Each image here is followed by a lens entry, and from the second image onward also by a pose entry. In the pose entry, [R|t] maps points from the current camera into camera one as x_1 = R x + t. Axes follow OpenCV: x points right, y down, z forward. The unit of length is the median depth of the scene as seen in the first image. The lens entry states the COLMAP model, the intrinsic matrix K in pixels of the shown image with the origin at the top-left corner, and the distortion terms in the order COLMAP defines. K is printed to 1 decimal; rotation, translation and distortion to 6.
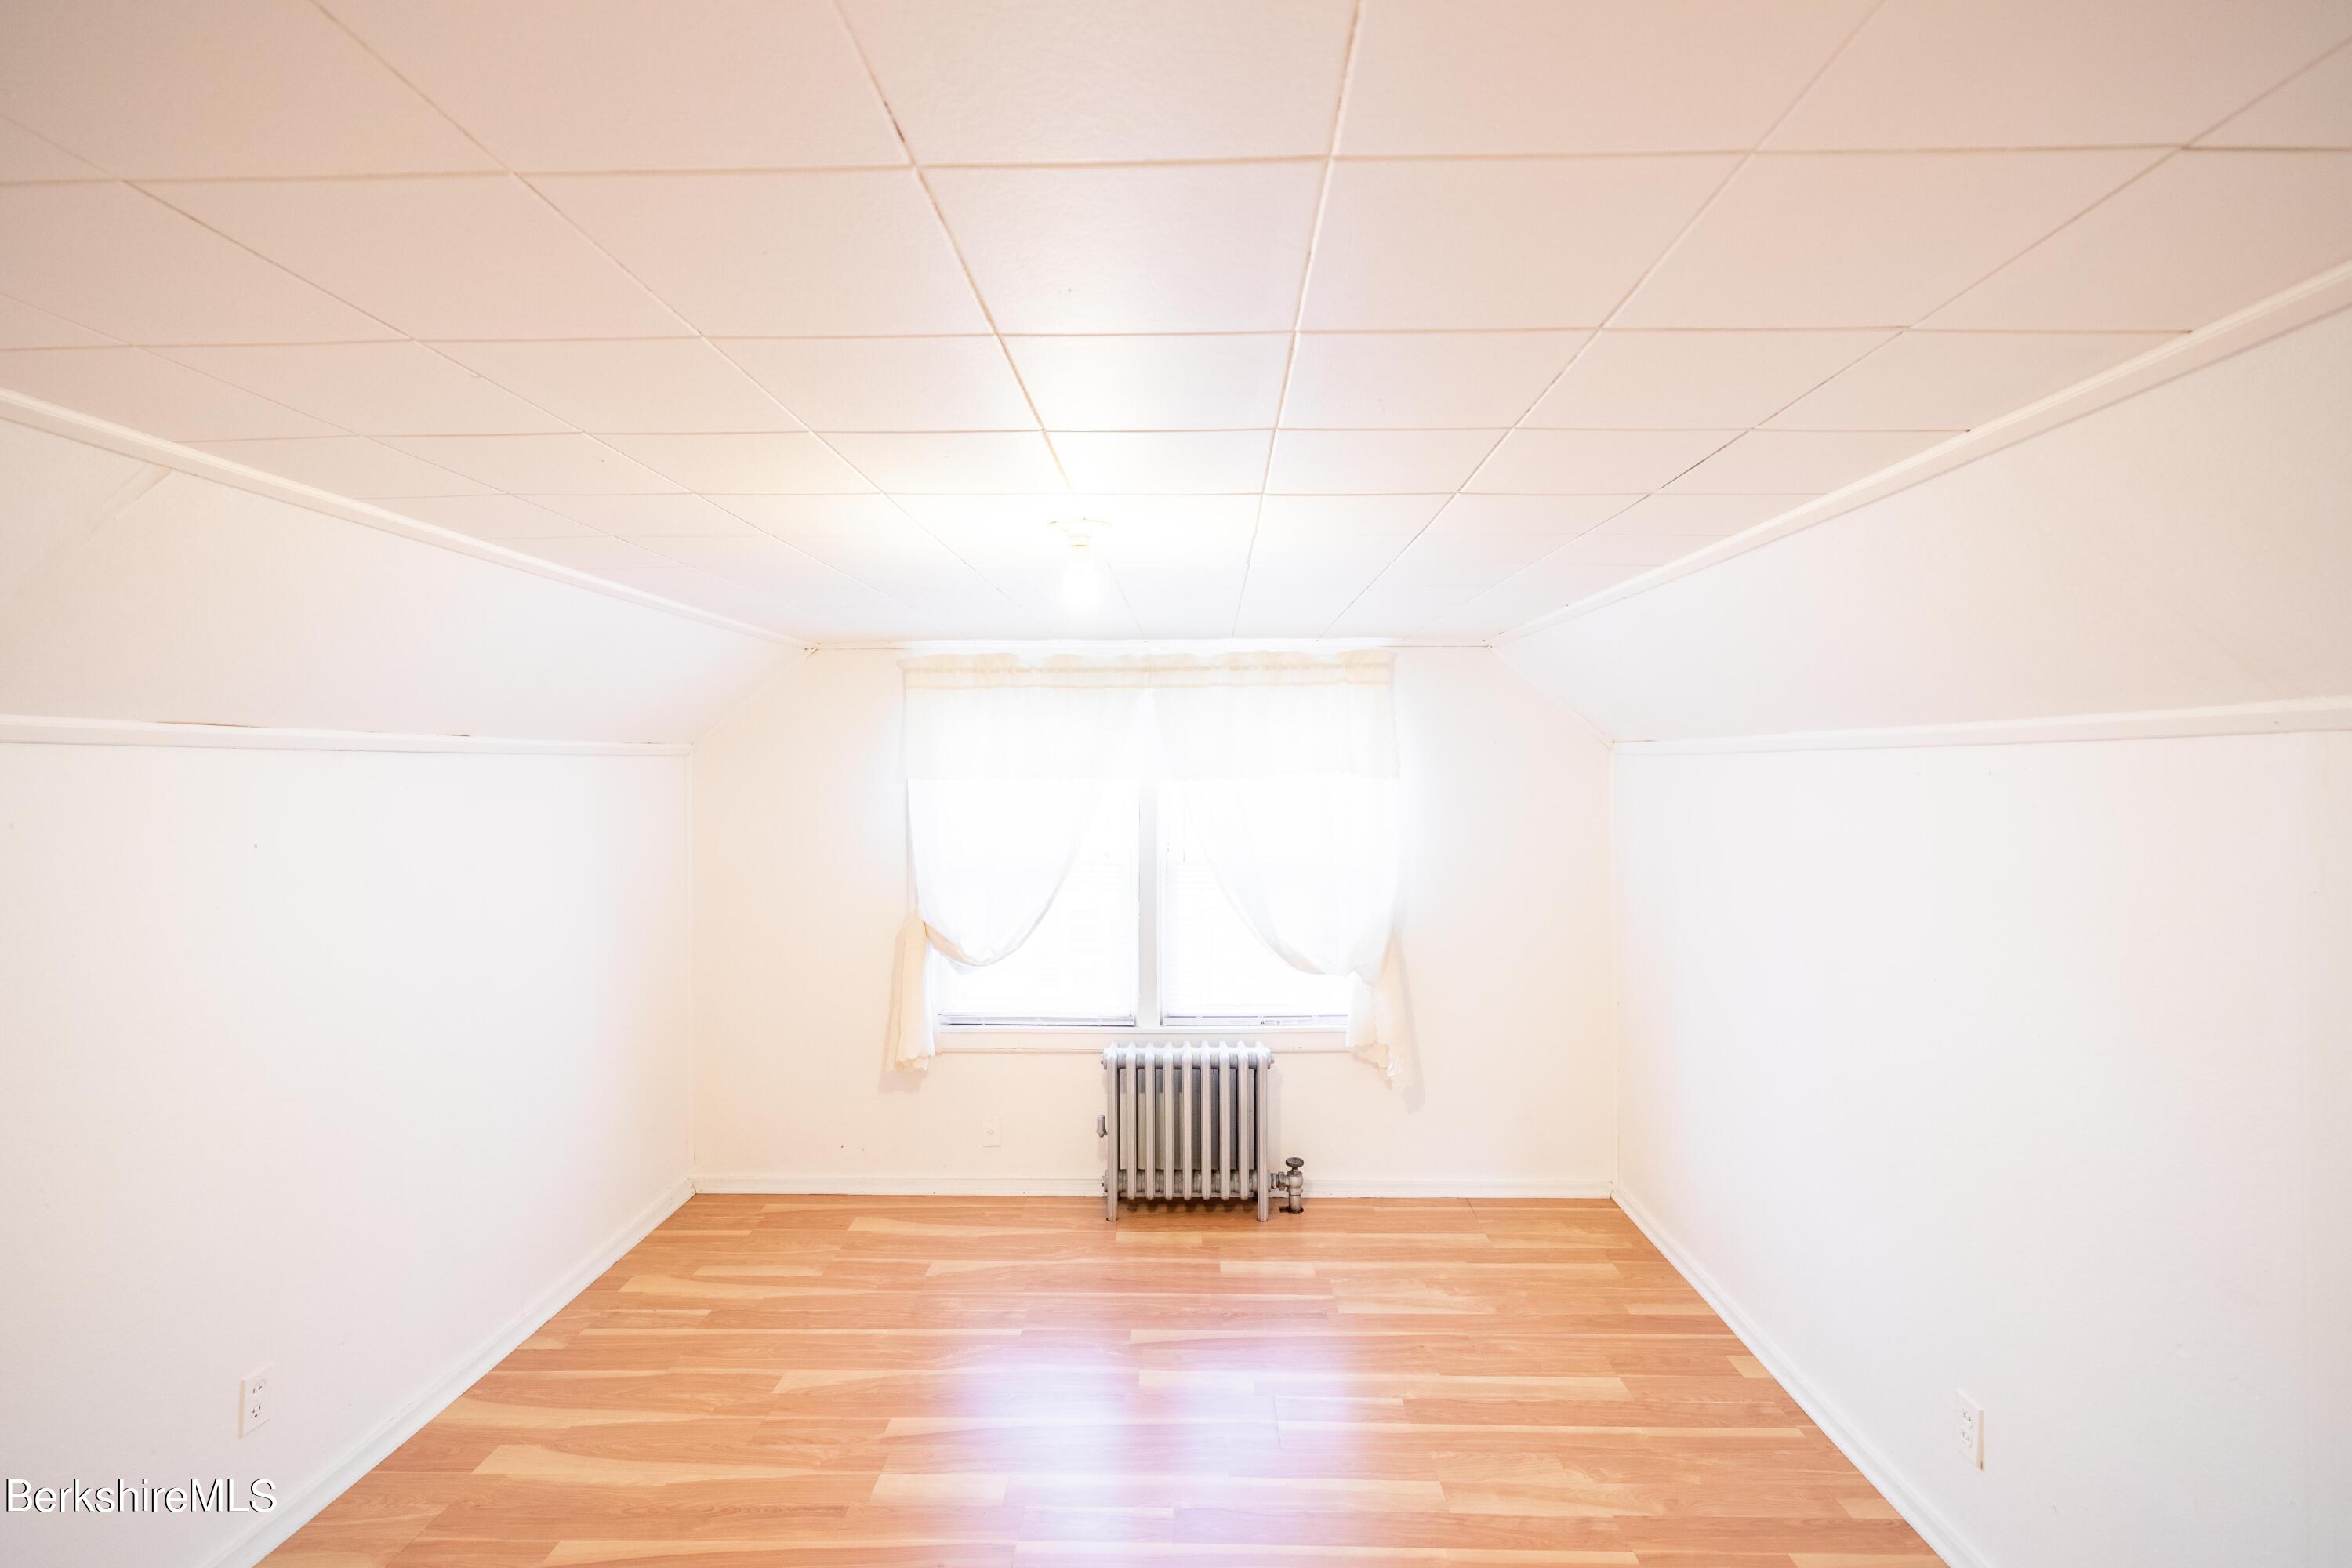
lens RADIAL K [[1031.2, 0, 1139.8], [0, 1031.2, 777.8], [0, 0, 1]] dist [-0.000499, -0.000251]
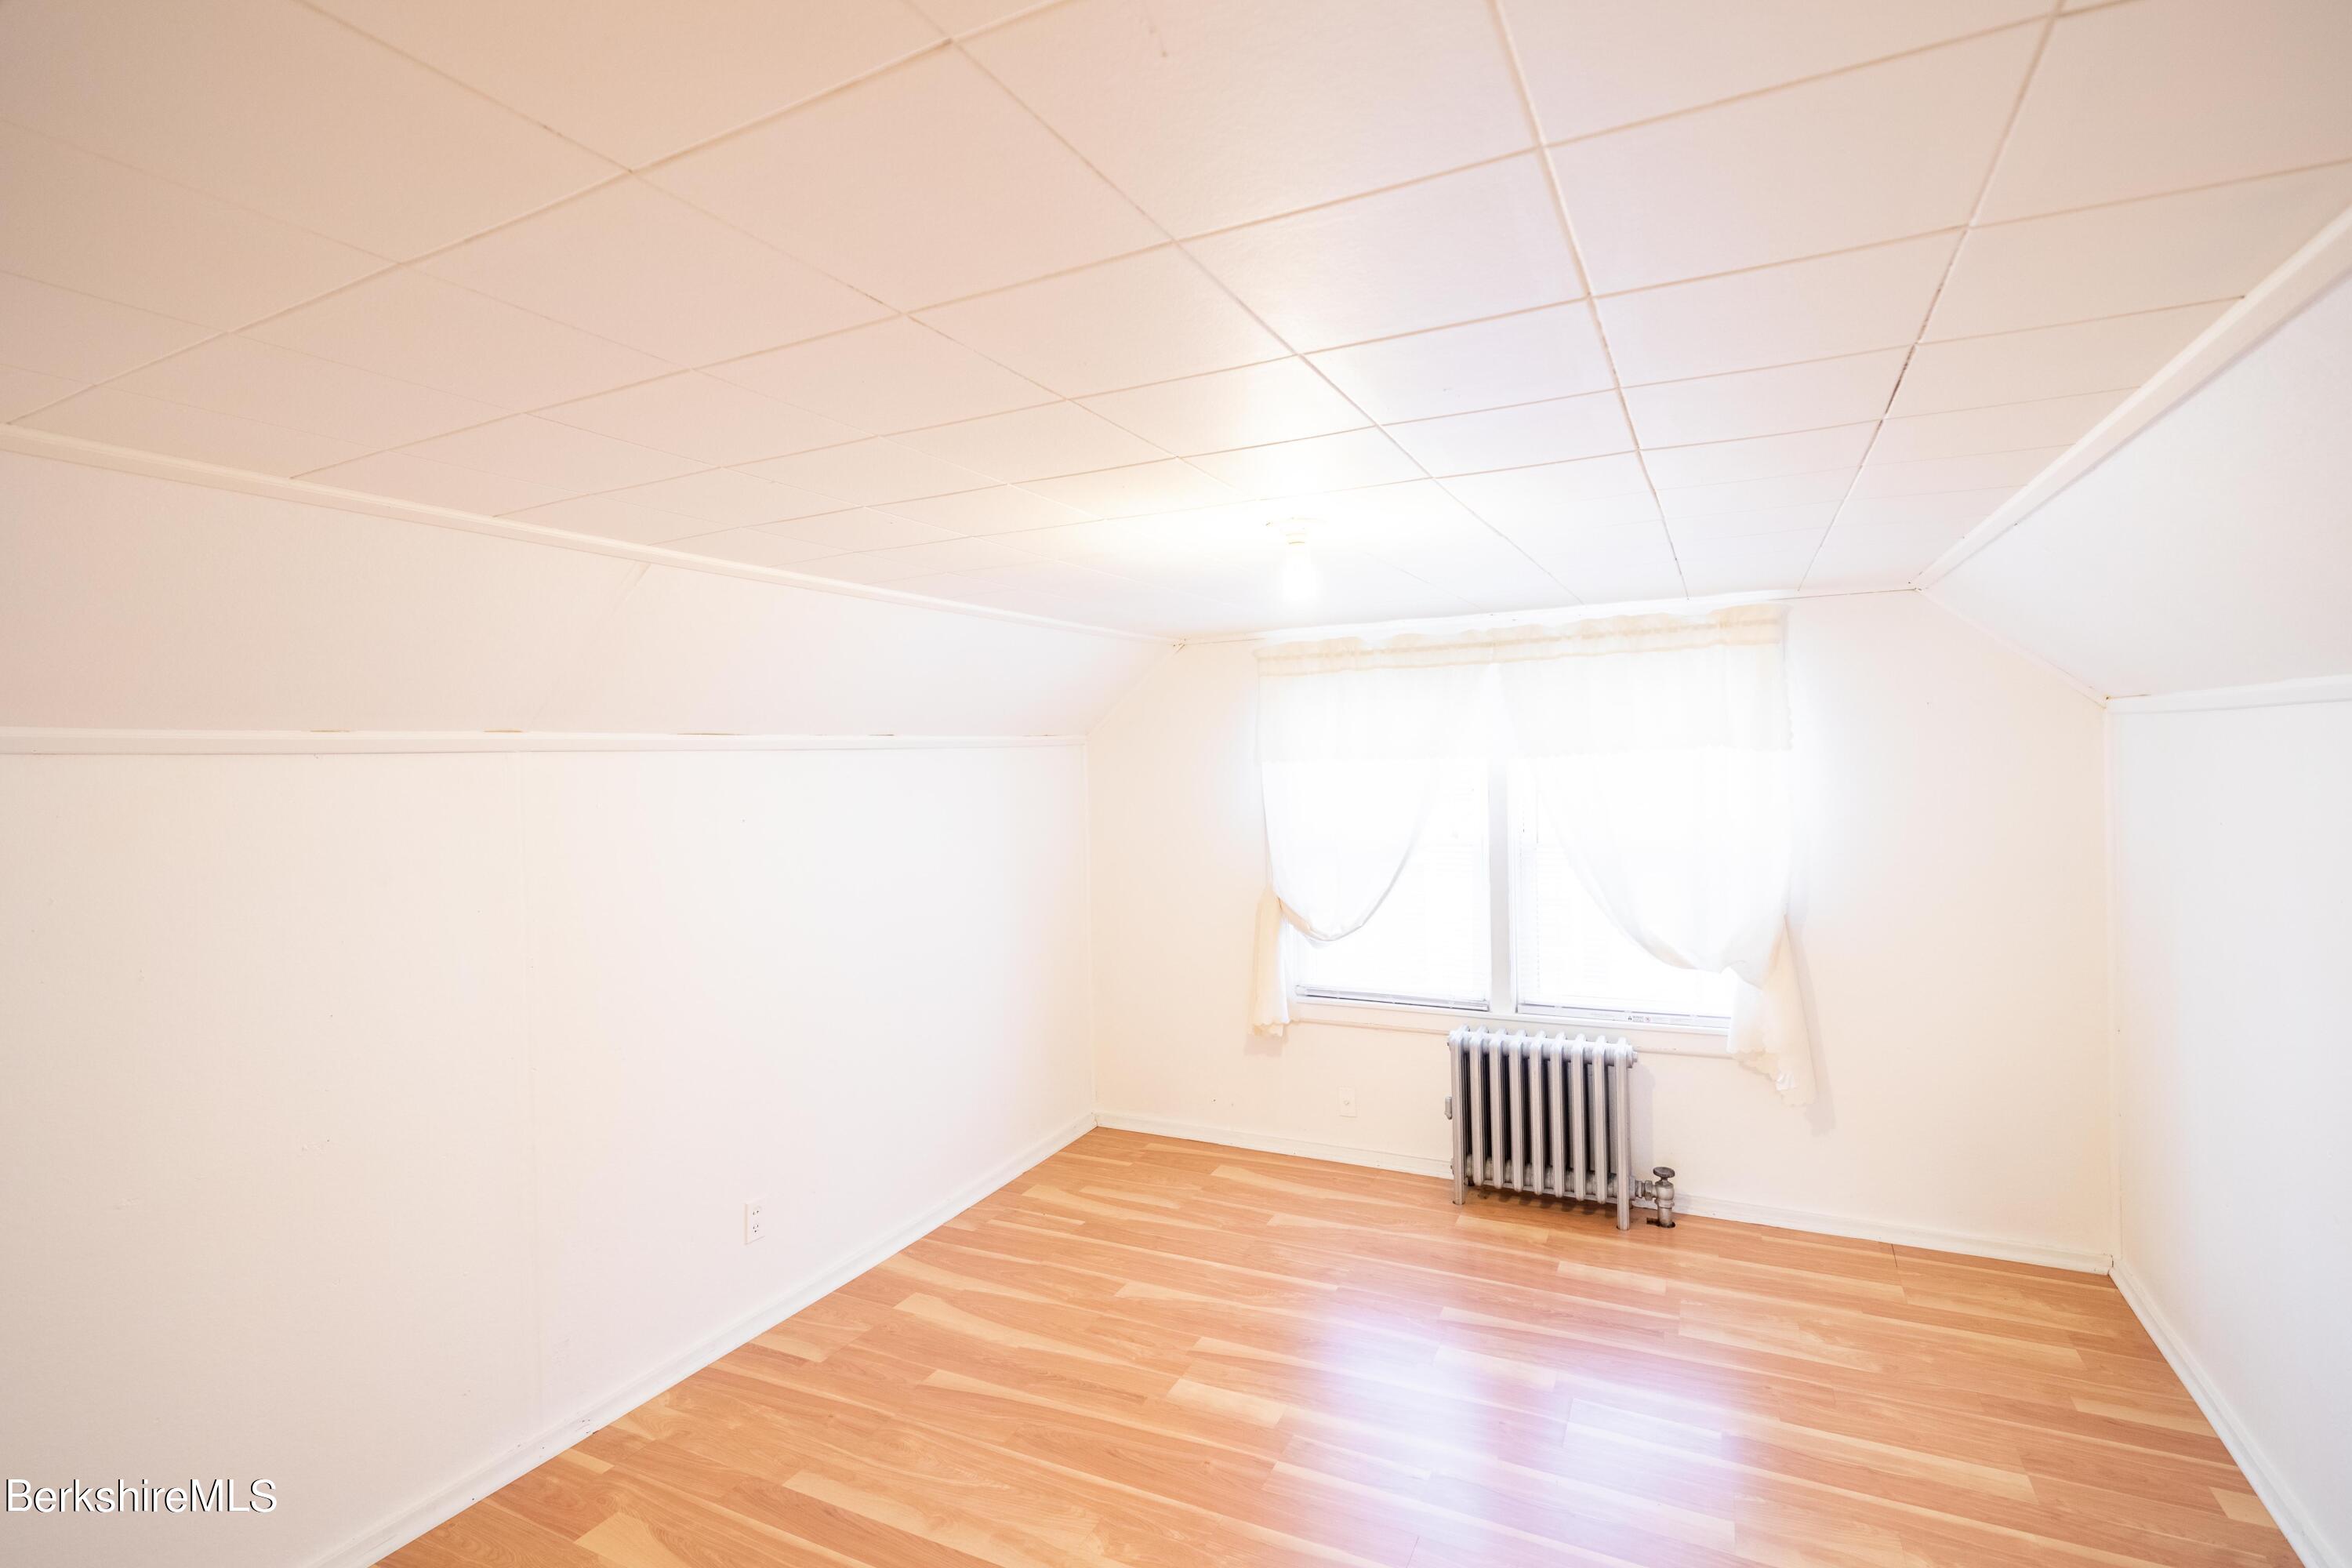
lens RADIAL K [[1031.2, 0, 1139.8], [0, 1031.2, 777.8], [0, 0, 1]] dist [-0.000499, -0.000251]
pose [[0.909193, -0.012535, -0.416187, 0.114190], [0.020351, 0.999690, 0.014349, -0.000310], [0.415878, -0.021516, 0.909166, -0.019657]]
